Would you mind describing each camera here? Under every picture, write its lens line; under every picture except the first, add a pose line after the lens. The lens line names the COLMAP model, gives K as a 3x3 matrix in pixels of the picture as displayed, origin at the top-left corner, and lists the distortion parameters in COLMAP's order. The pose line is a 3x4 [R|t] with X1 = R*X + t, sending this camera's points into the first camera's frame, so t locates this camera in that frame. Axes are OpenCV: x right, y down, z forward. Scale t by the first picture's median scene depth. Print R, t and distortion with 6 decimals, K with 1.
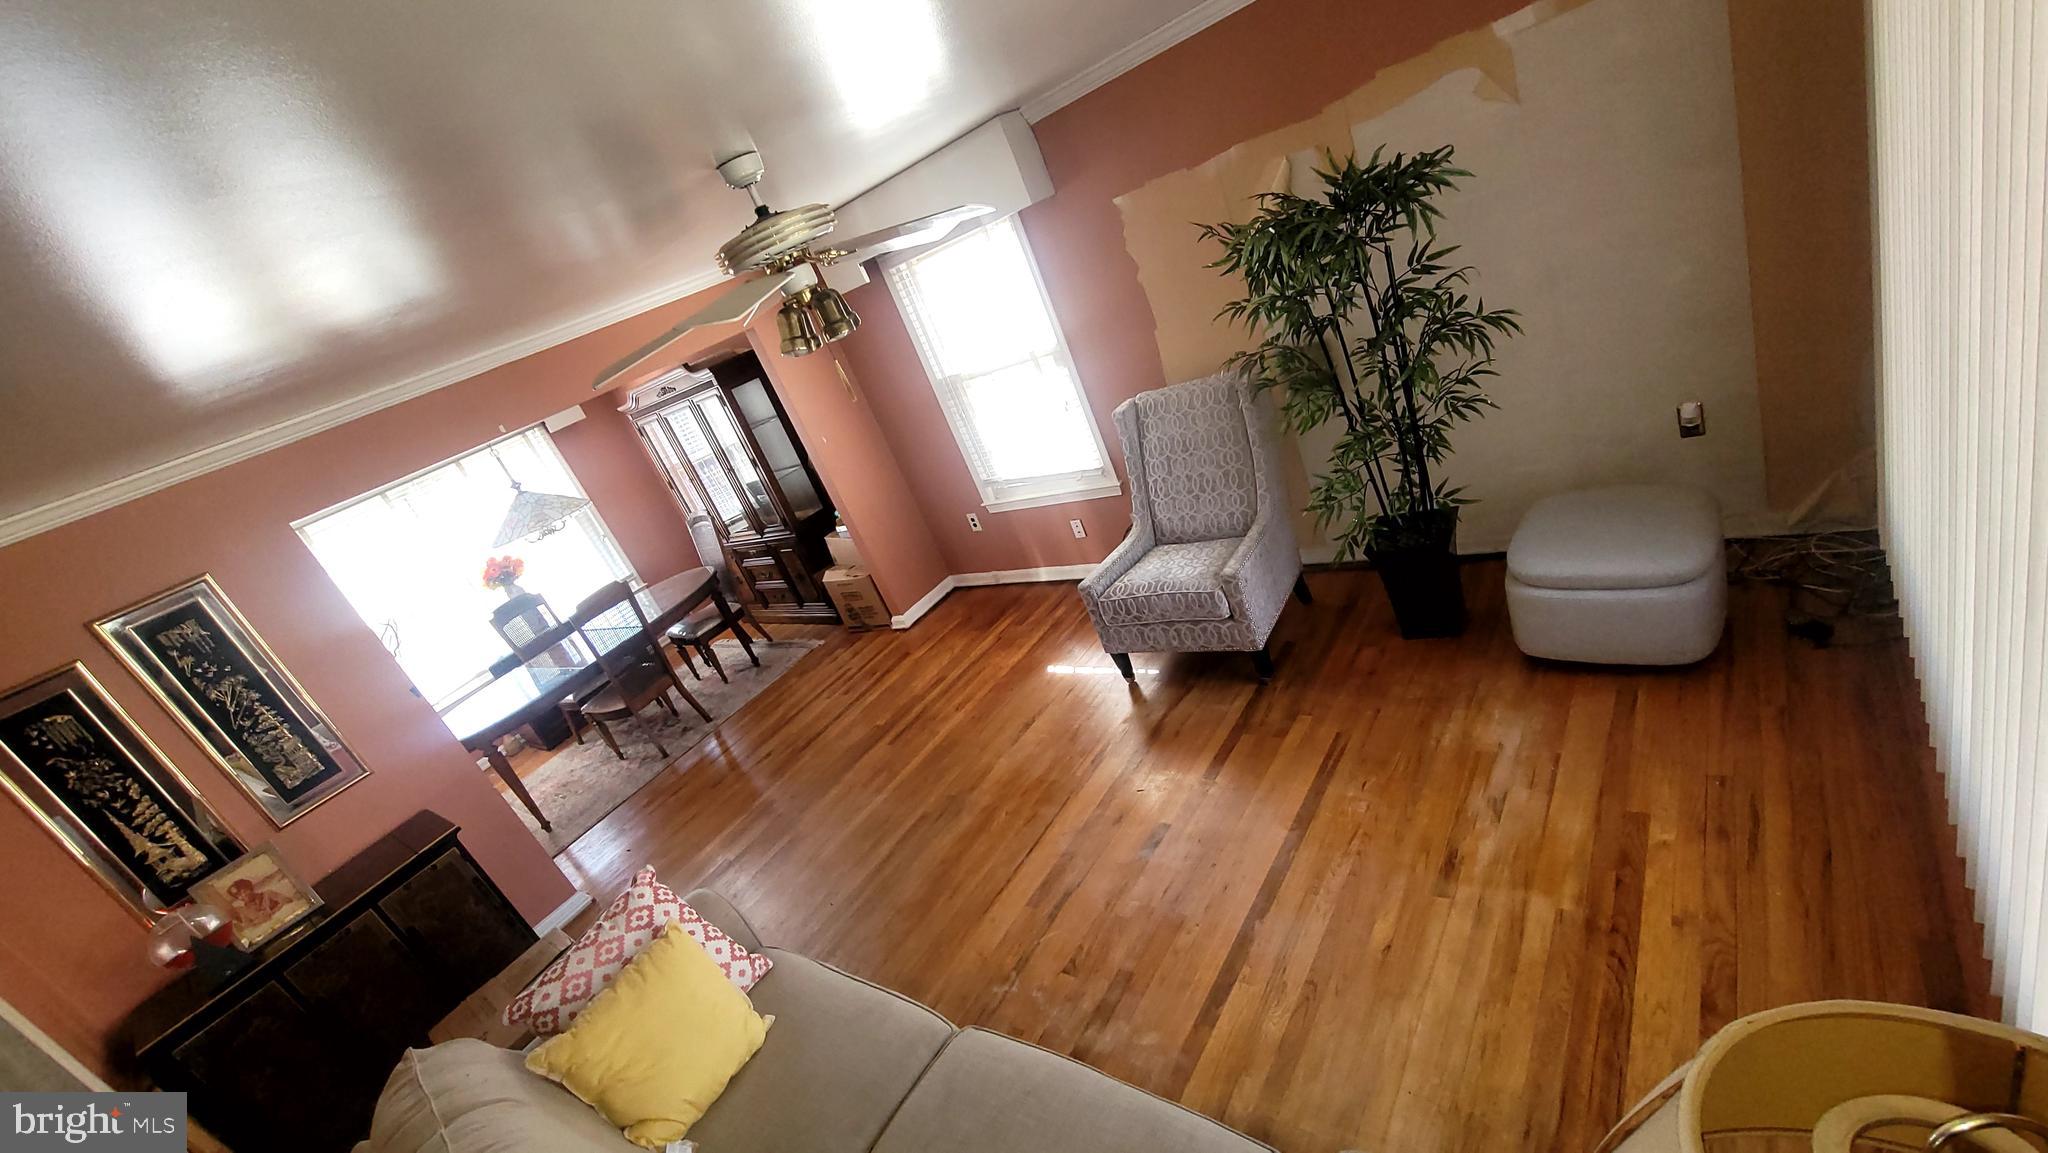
lens RADIAL K [[840.1, 0, 1024.0], [0, 840.1, 576.5], [0, 0, 1]] dist [-0.008923, 0.000368]
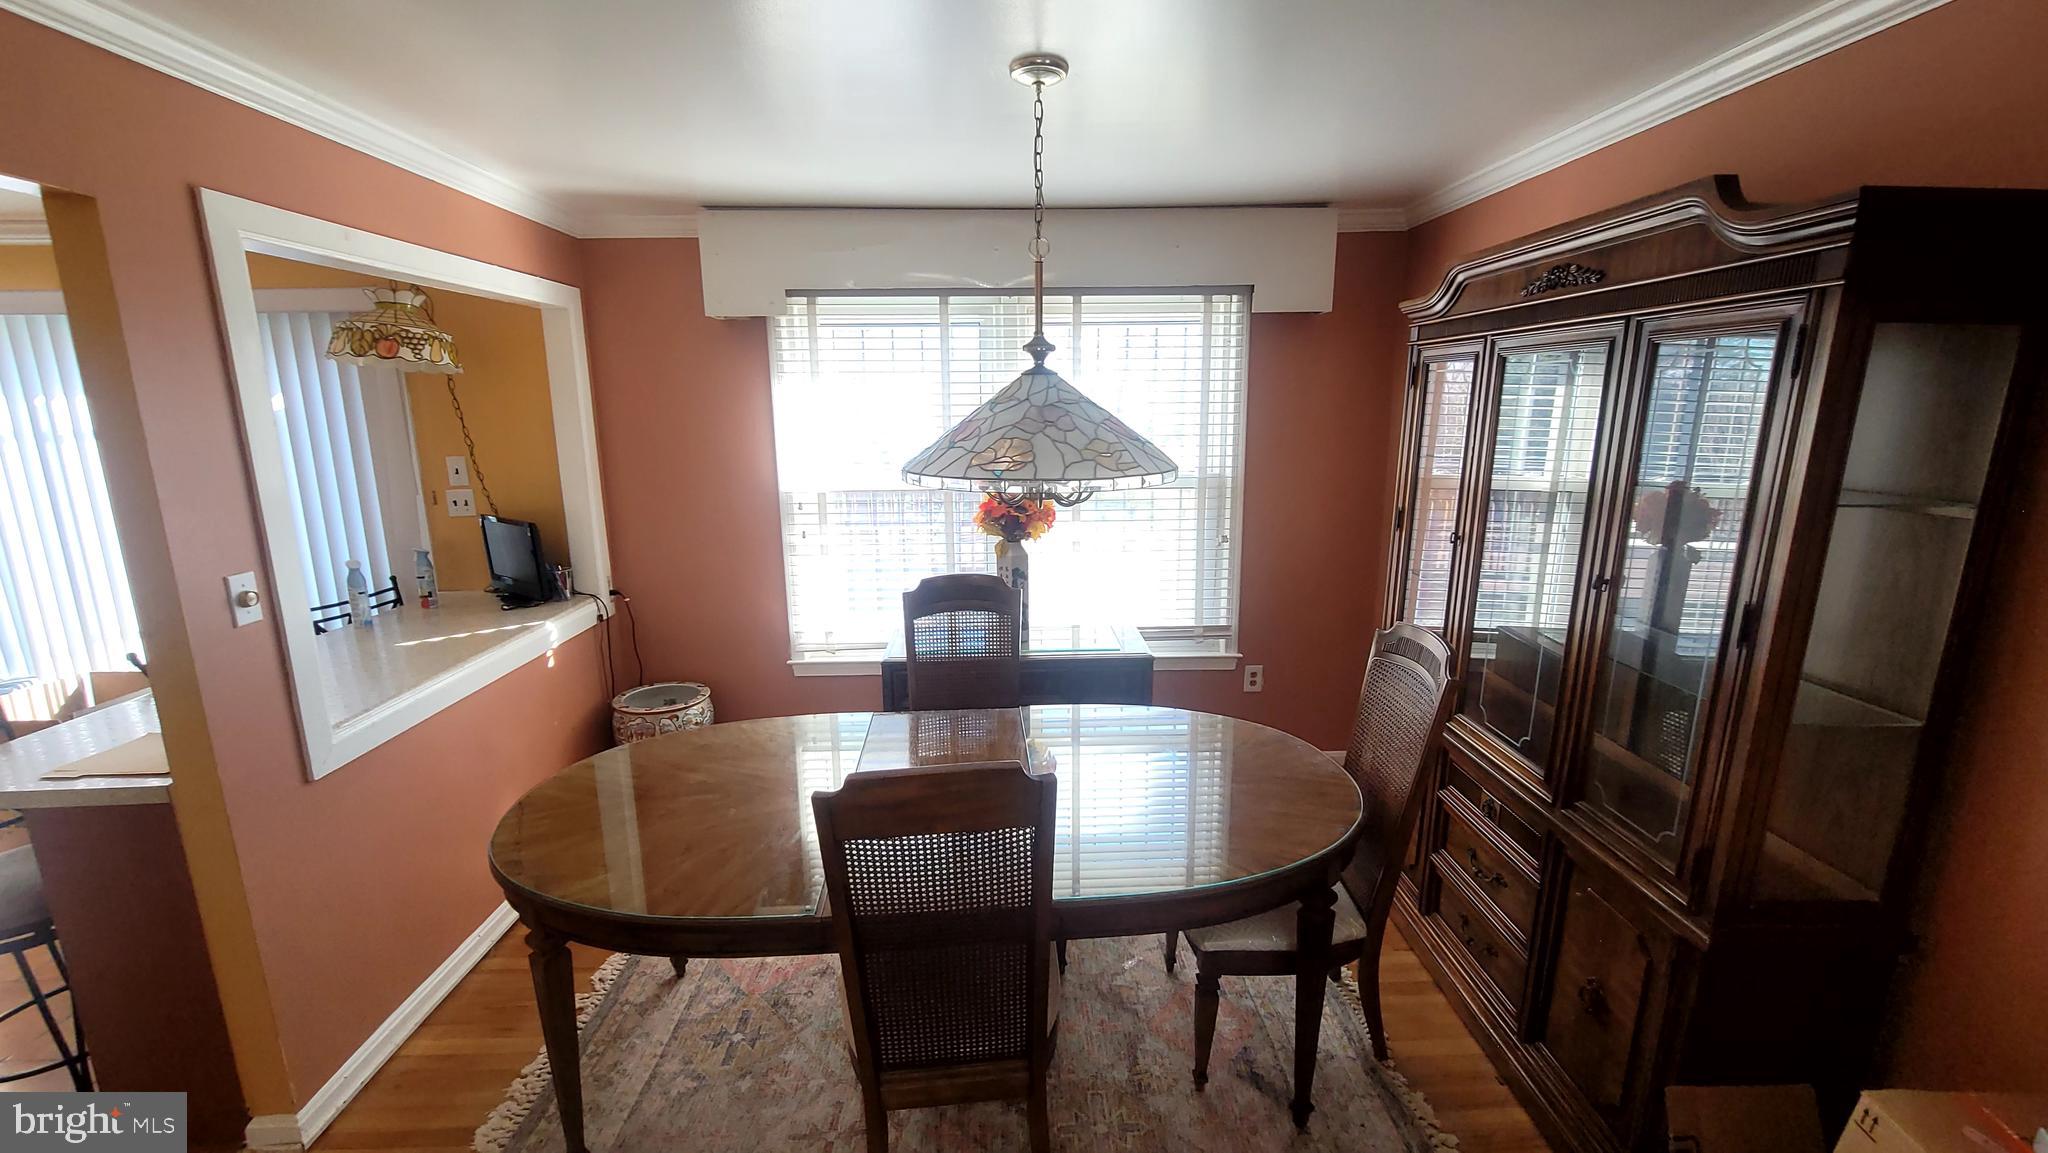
lens RADIAL K [[840.1, 0, 1024.0], [0, 840.1, 576.5], [0, 0, 1]] dist [-0.008923, 0.000368]
pose [[0.582668, 0.514904, -0.628786, -0.443999], [-0.506739, 0.835054, 0.214241, -0.137687], [0.635384, 0.193799, 0.747482, 1.008850]]
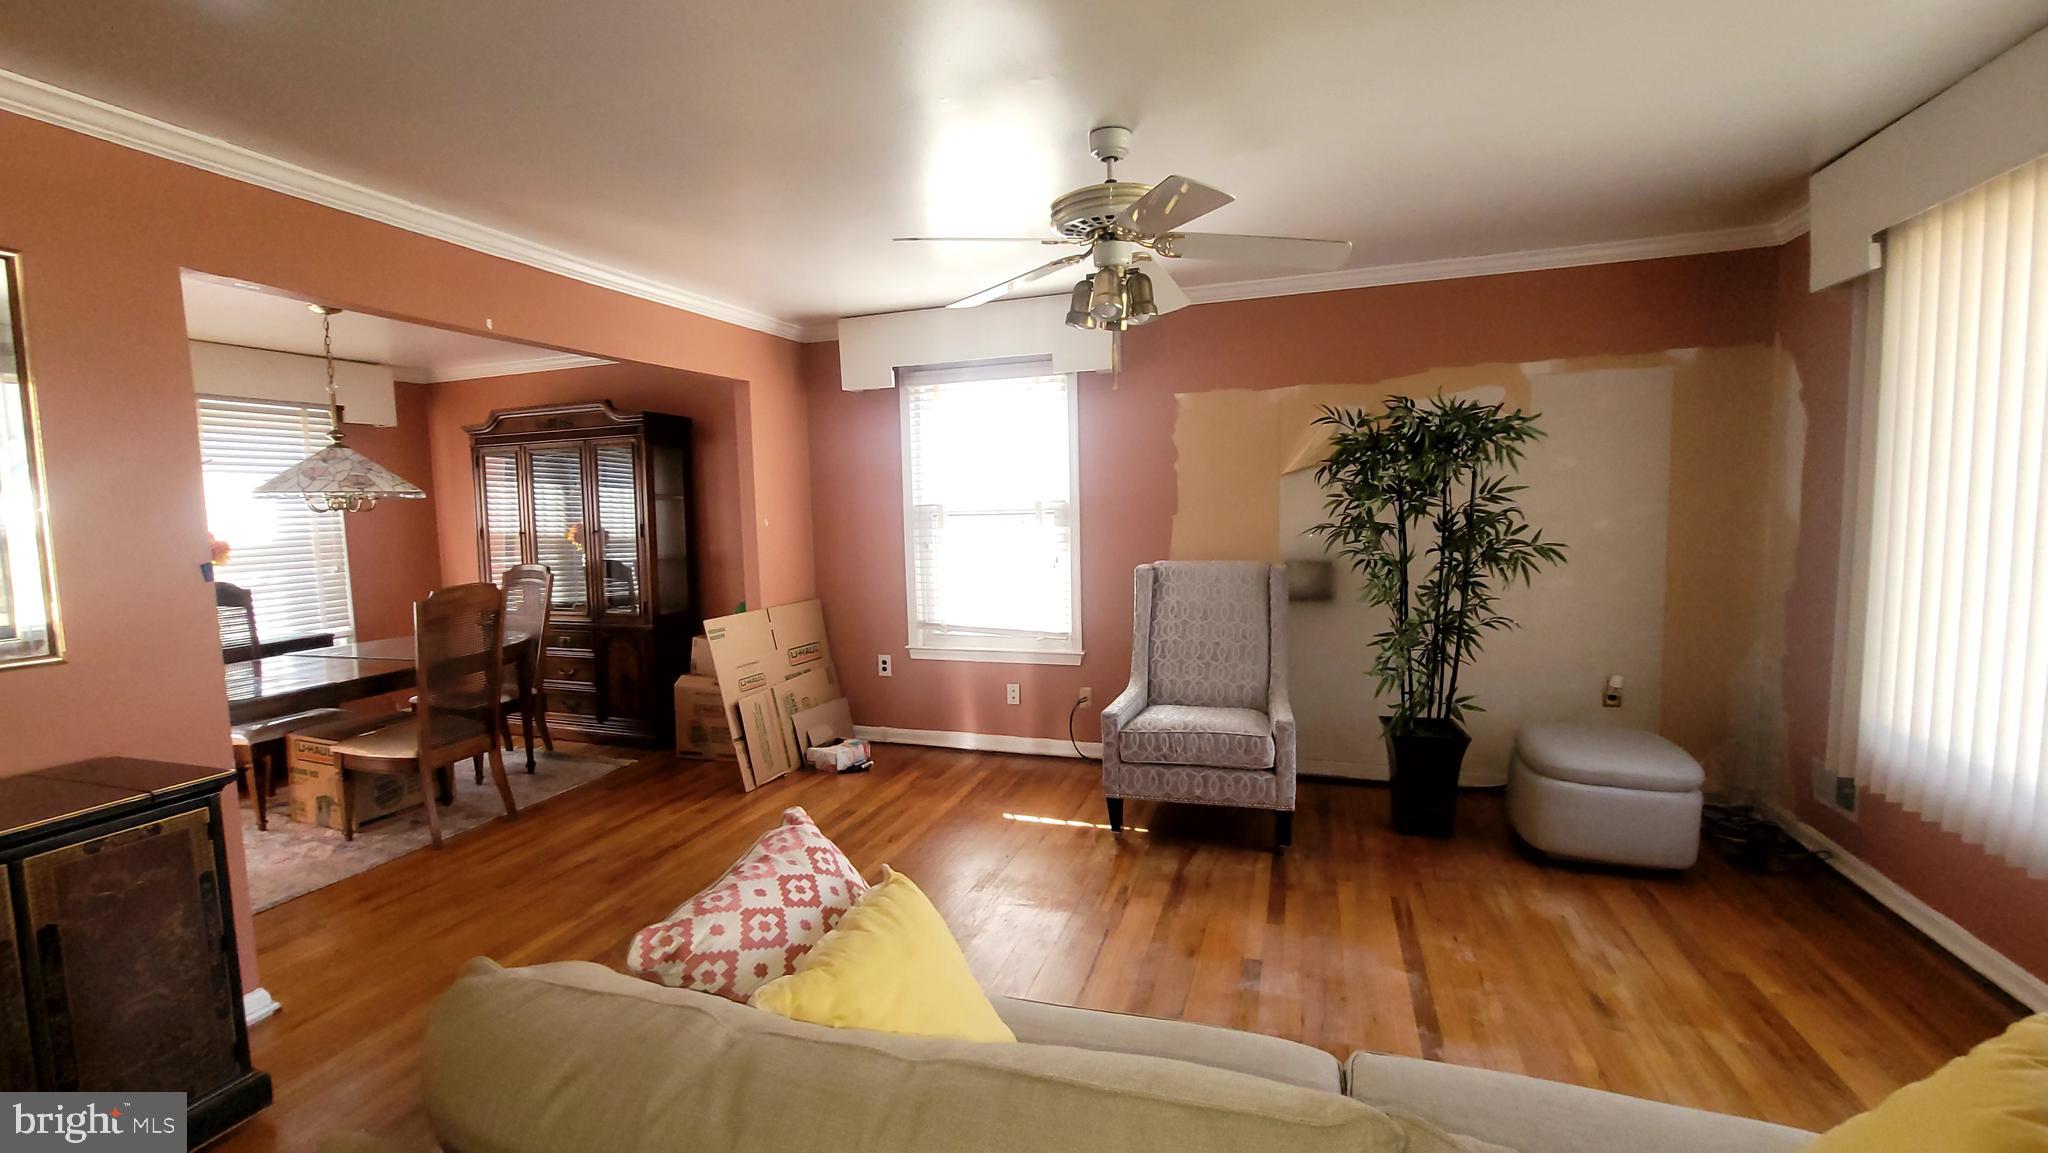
lens RADIAL K [[840.1, 0, 1024.0], [0, 840.1, 576.5], [0, 0, 1]] dist [-0.008923, 0.000368]
pose [[0.888961, 0.329947, 0.317622, -0.344584], [-0.192116, 0.898207, -0.395368, 0.250789], [-0.415741, 0.290446, 0.861859, 0.181674]]
